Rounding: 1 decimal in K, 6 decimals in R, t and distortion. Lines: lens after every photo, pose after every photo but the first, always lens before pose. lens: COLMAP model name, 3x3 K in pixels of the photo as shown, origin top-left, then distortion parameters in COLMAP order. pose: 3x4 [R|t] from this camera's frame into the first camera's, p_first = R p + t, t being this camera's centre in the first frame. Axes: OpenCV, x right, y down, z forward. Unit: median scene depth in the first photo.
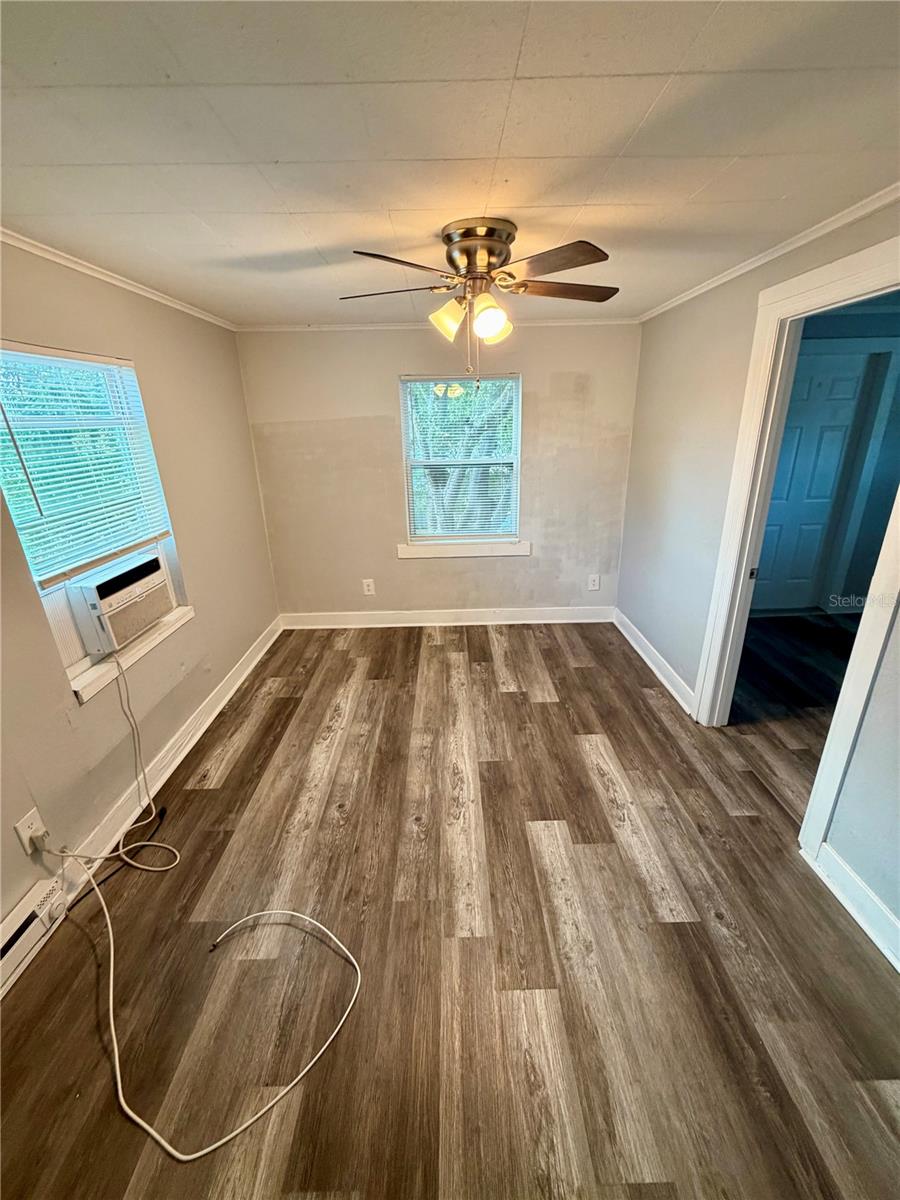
lens RADIAL K [[481.9, 0, 452.9], [0, 481.9, 597.8], [0, 0, 1]] dist [-0.001383, 0.000385]
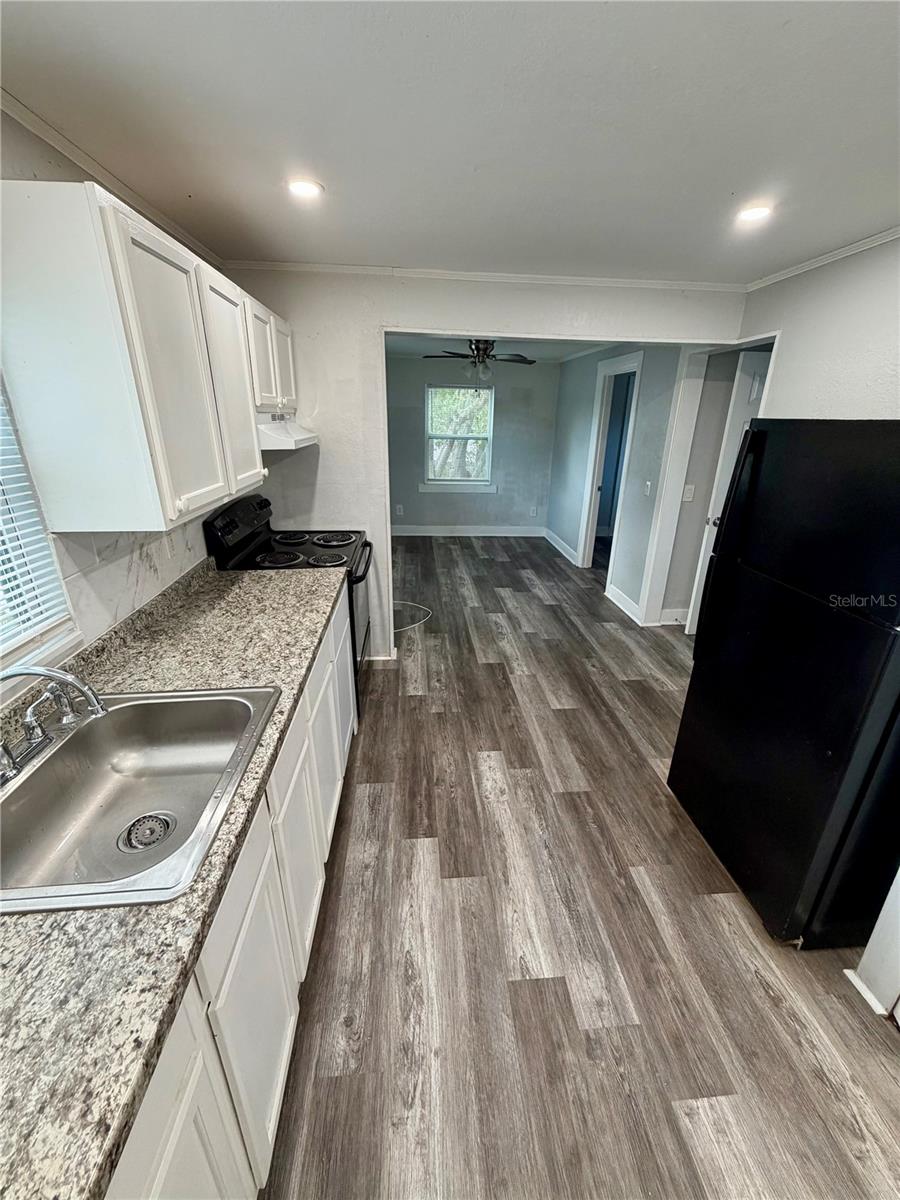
lens RADIAL K [[481.9, 0, 450.4], [0, 481.9, 594.4], [0, 0, 1]] dist [-0.001383, 0.000385]
pose [[0.996988, 0.020688, 0.074748, -0.168837], [-0.021045, 0.999771, 0.003989, 0.367269], [-0.074648, -0.005550, 0.997194, -0.951331]]
